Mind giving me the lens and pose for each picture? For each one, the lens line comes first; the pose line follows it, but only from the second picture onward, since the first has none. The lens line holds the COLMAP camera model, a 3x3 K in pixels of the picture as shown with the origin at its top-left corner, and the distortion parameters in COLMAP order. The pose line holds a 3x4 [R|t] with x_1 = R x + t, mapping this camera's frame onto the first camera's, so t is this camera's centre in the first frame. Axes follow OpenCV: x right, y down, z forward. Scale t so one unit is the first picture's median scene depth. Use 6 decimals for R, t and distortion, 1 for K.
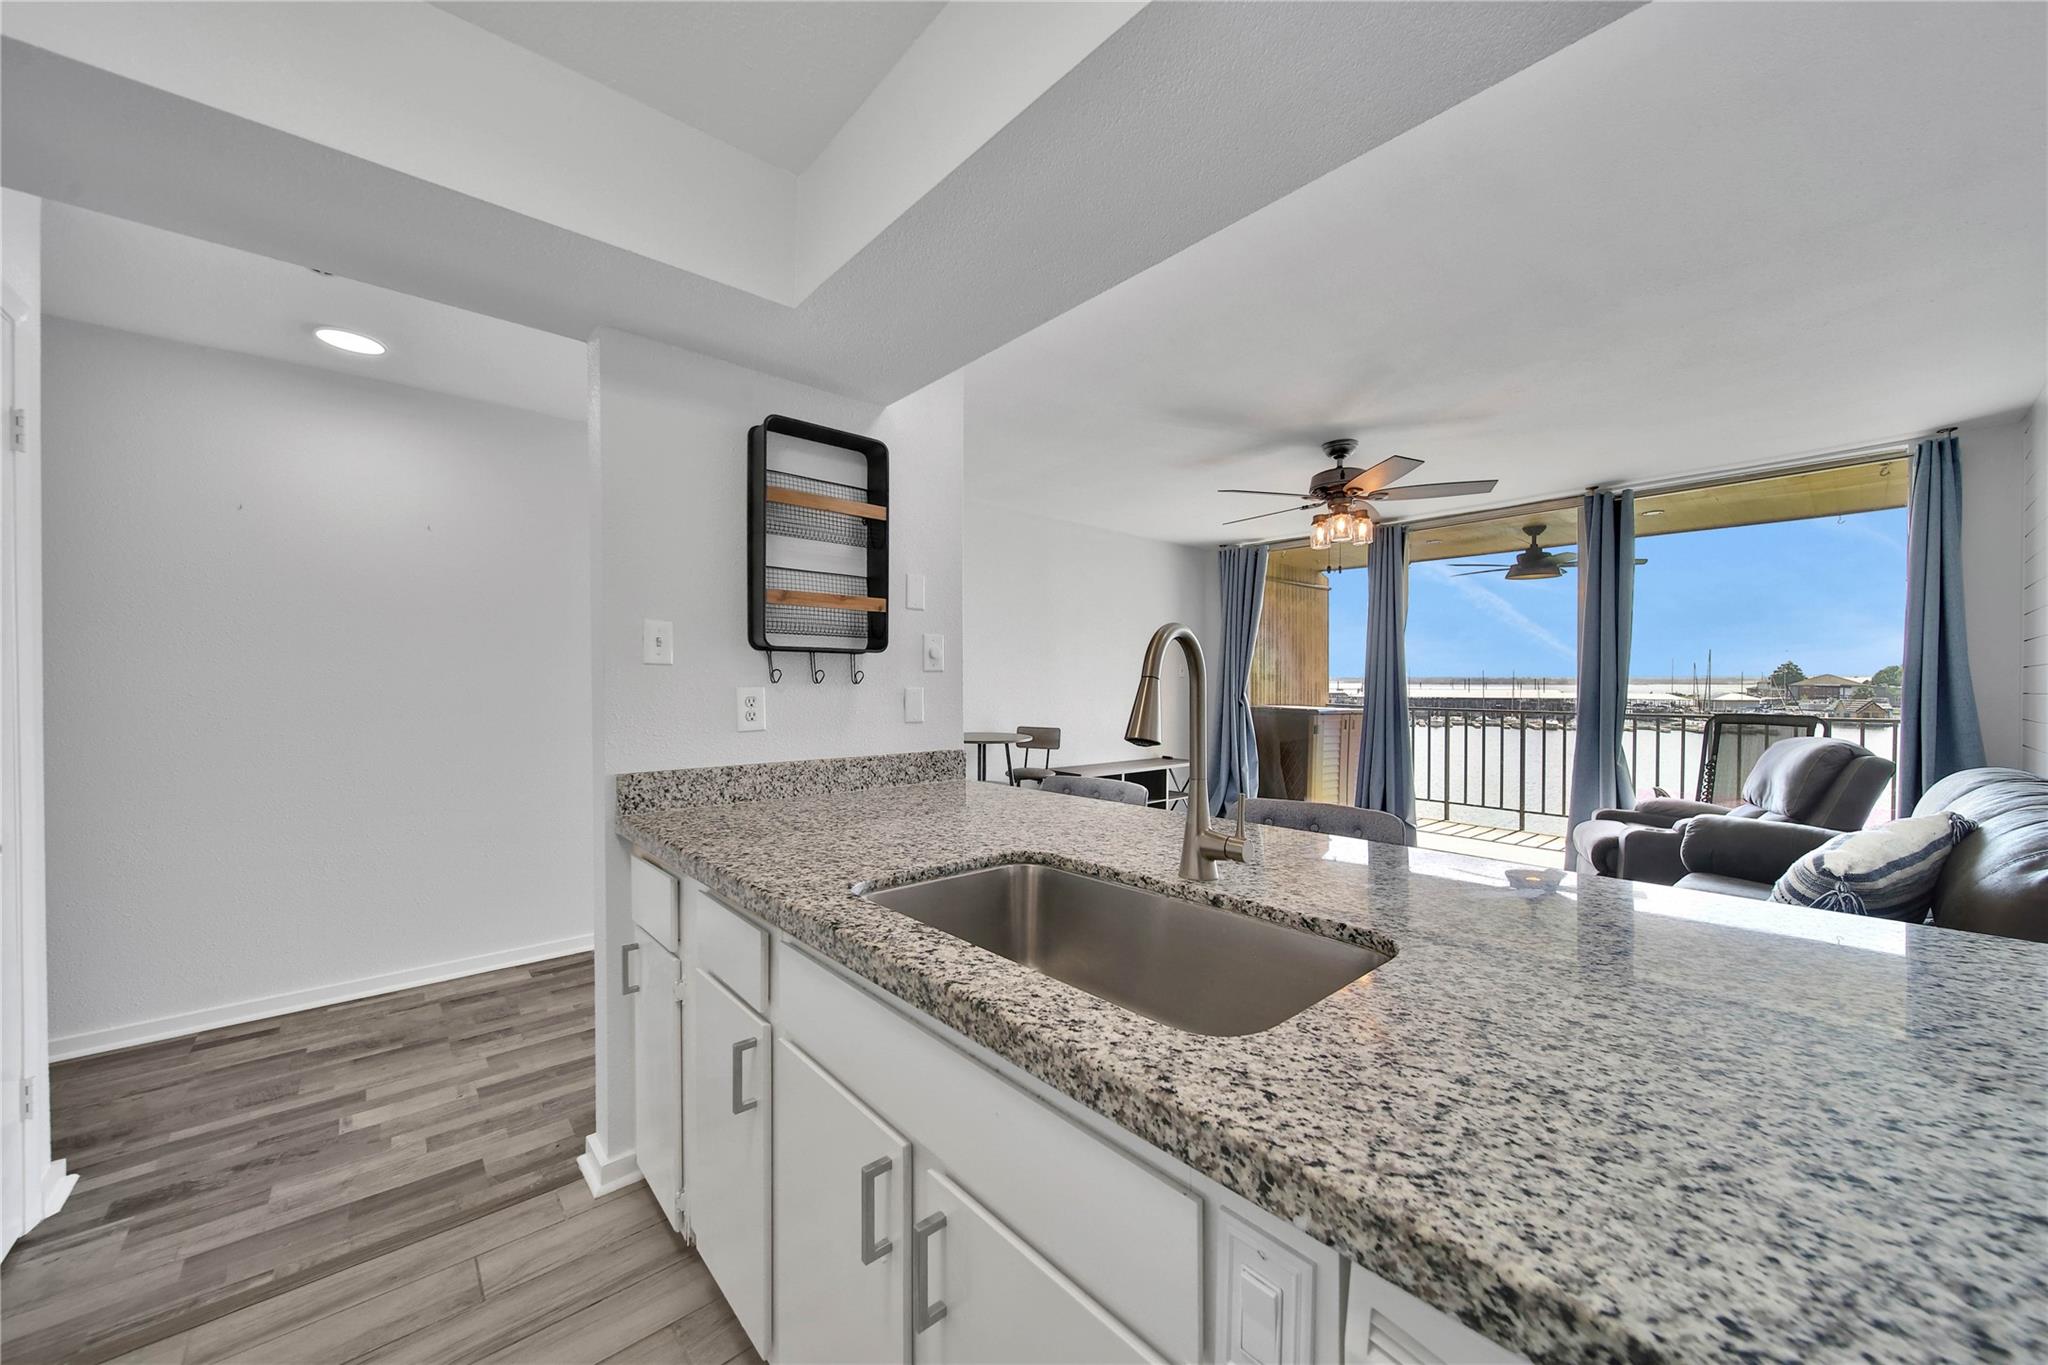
lens RADIAL K [[730.8, 0, 1024.7], [0, 730.8, 683.7], [0, 0, 1]] dist [0.003339, -0.001036]
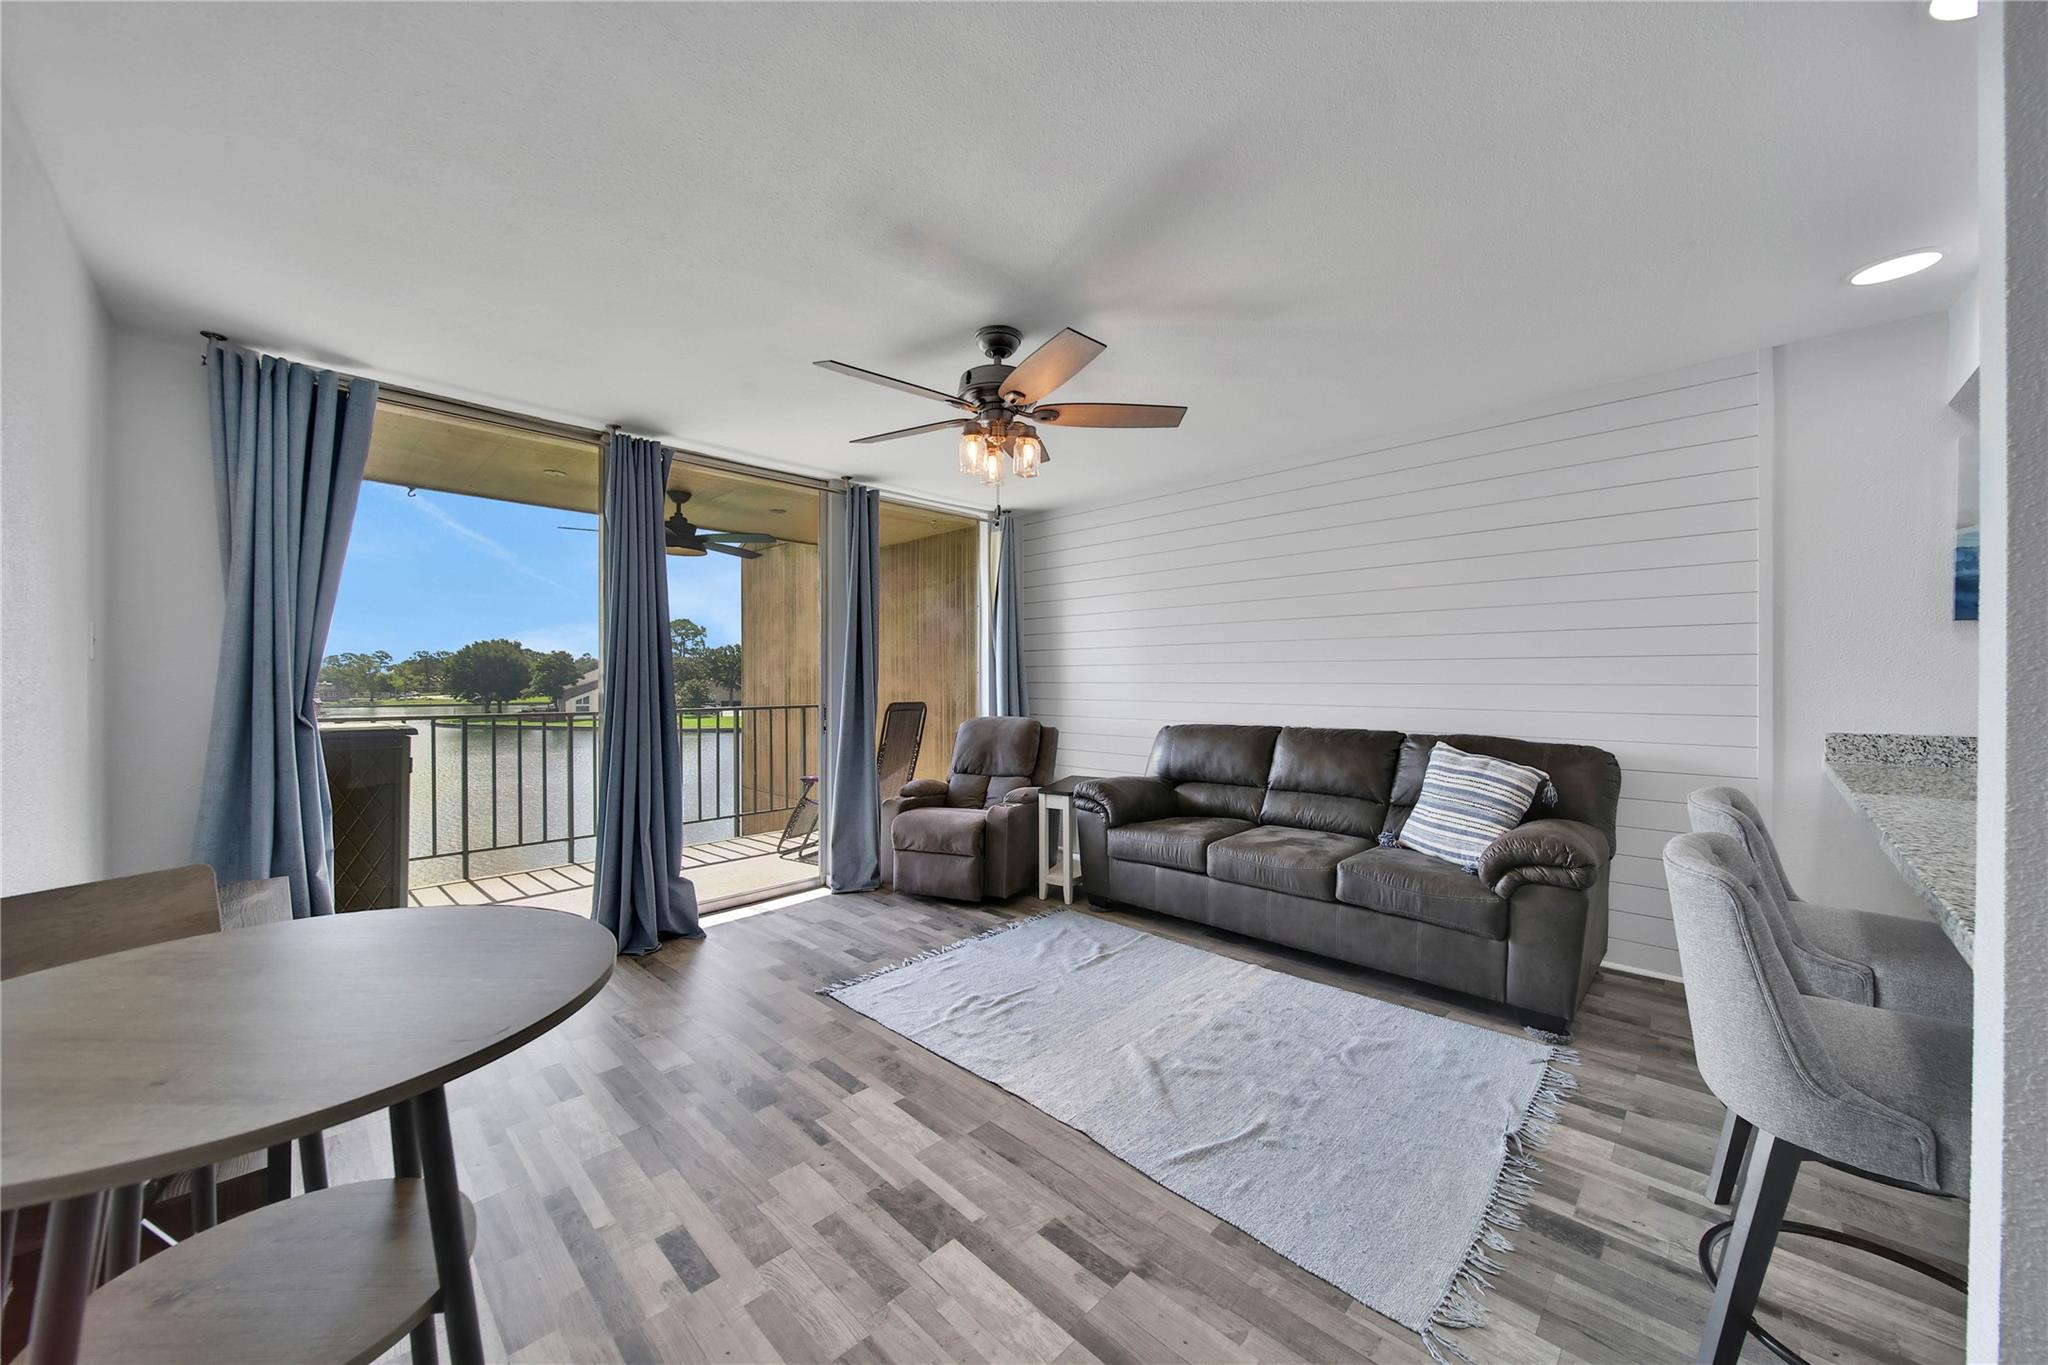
lens RADIAL K [[730.8, 0, 1020.9], [0, 730.8, 683.3], [0, 0, 1]] dist [0.003339, -0.001036]
pose [[-0.072820, -0.007298, 0.997318, -0.234379], [0.003576, 0.999965, 0.007579, 0.000642], [-0.997339, 0.004119, -0.072792, 0.878565]]
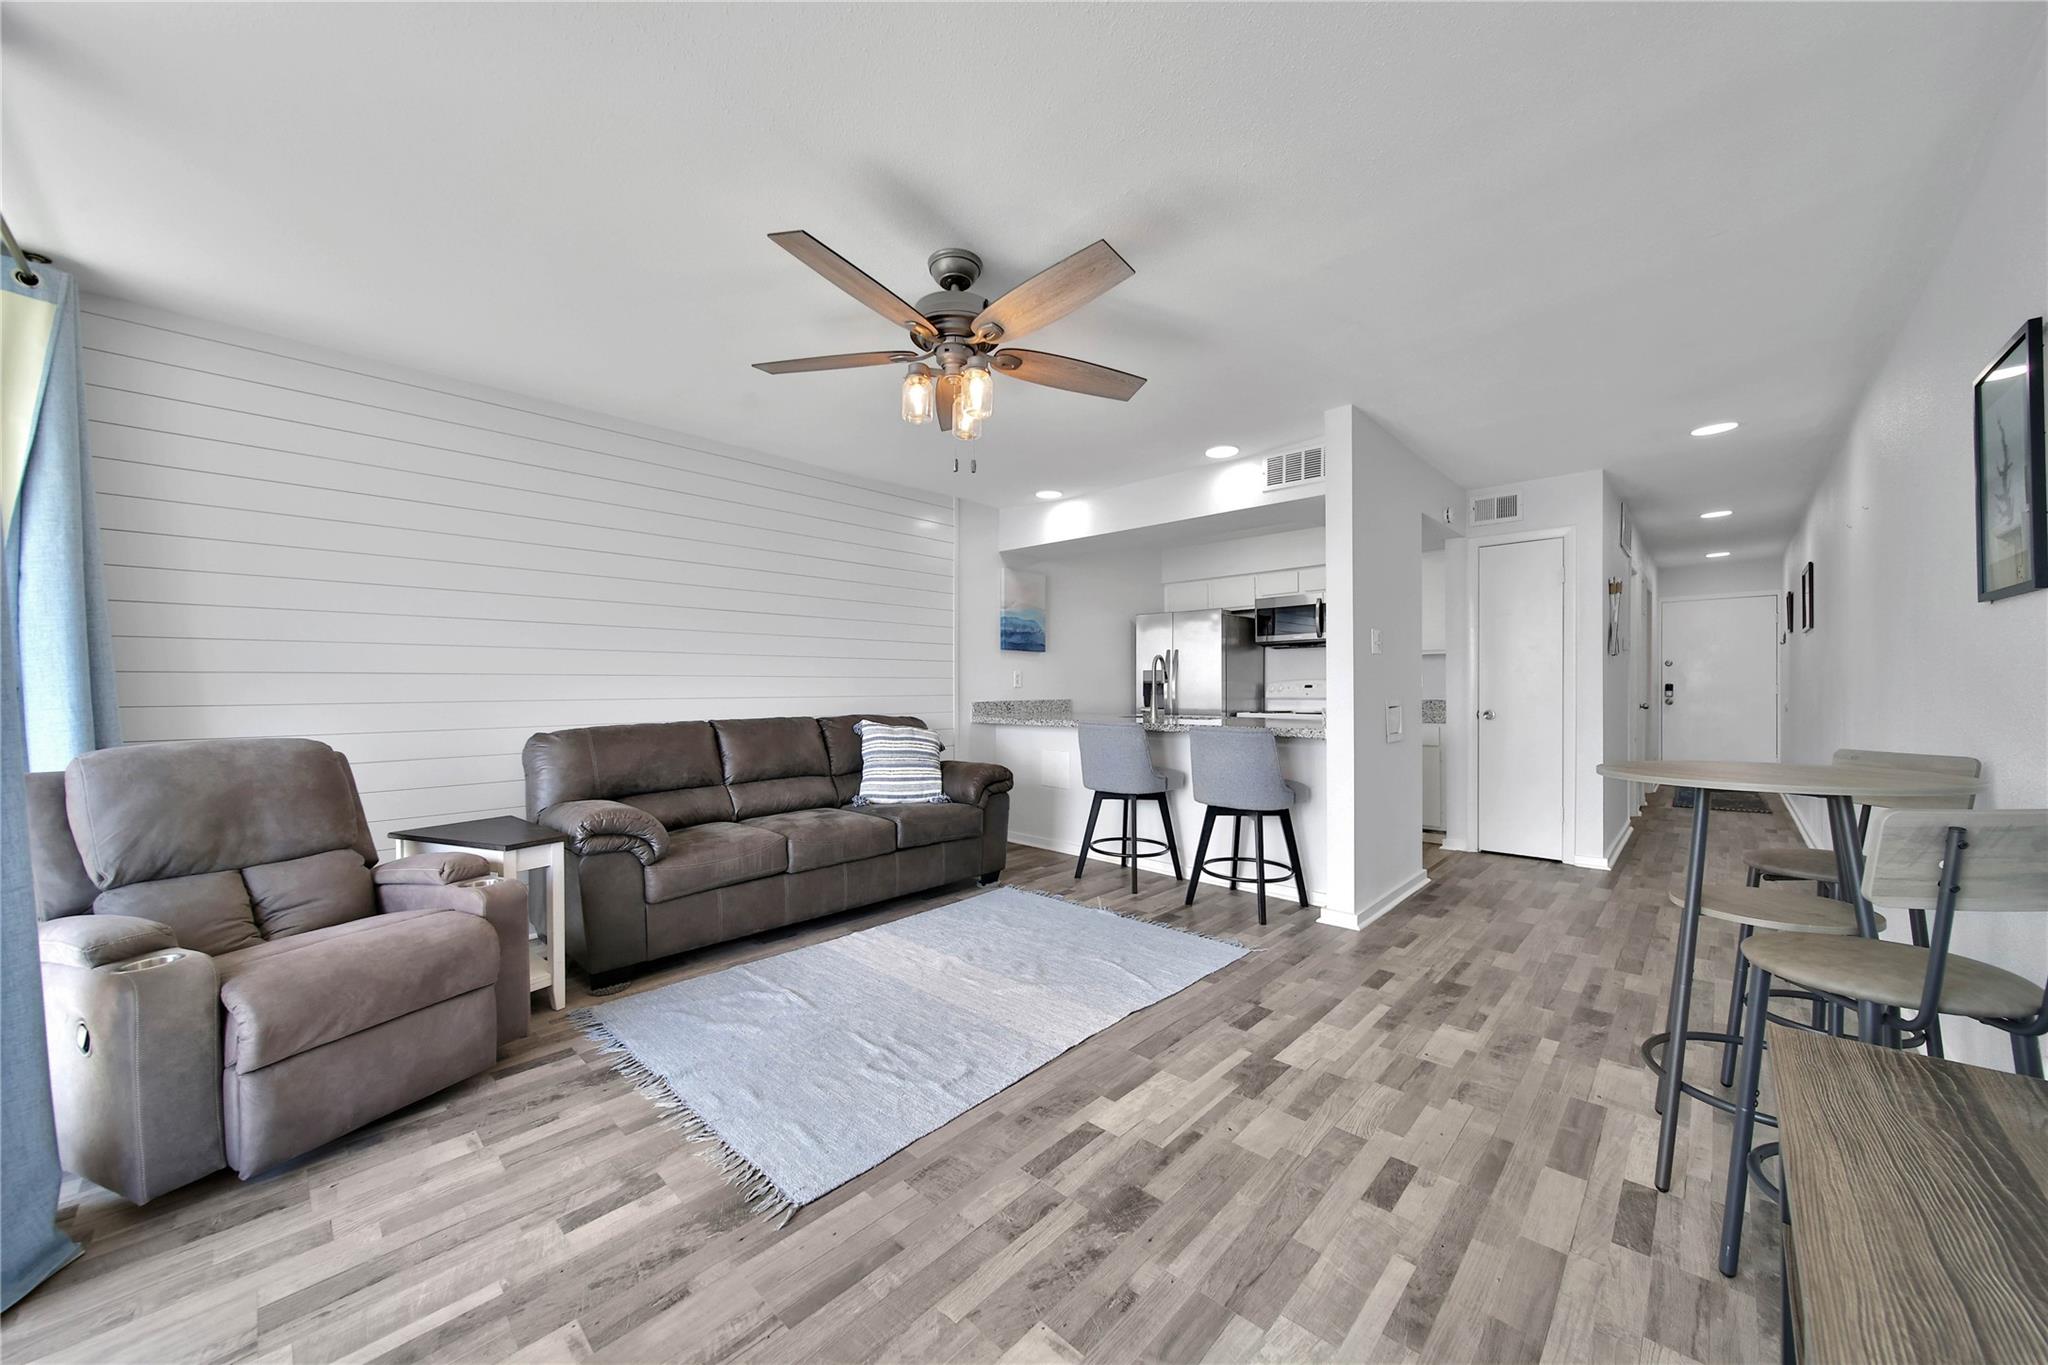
lens RADIAL K [[730.8, 0, 1012.9], [0, 730.8, 683.3], [0, 0, 1]] dist [0.003339, -0.001036]
pose [[-0.996637, 0.006361, -0.081693, 0.370285], [0.007041, 0.999943, -0.008041, 0.028813], [0.081638, -0.008589, -0.996625, 1.391043]]
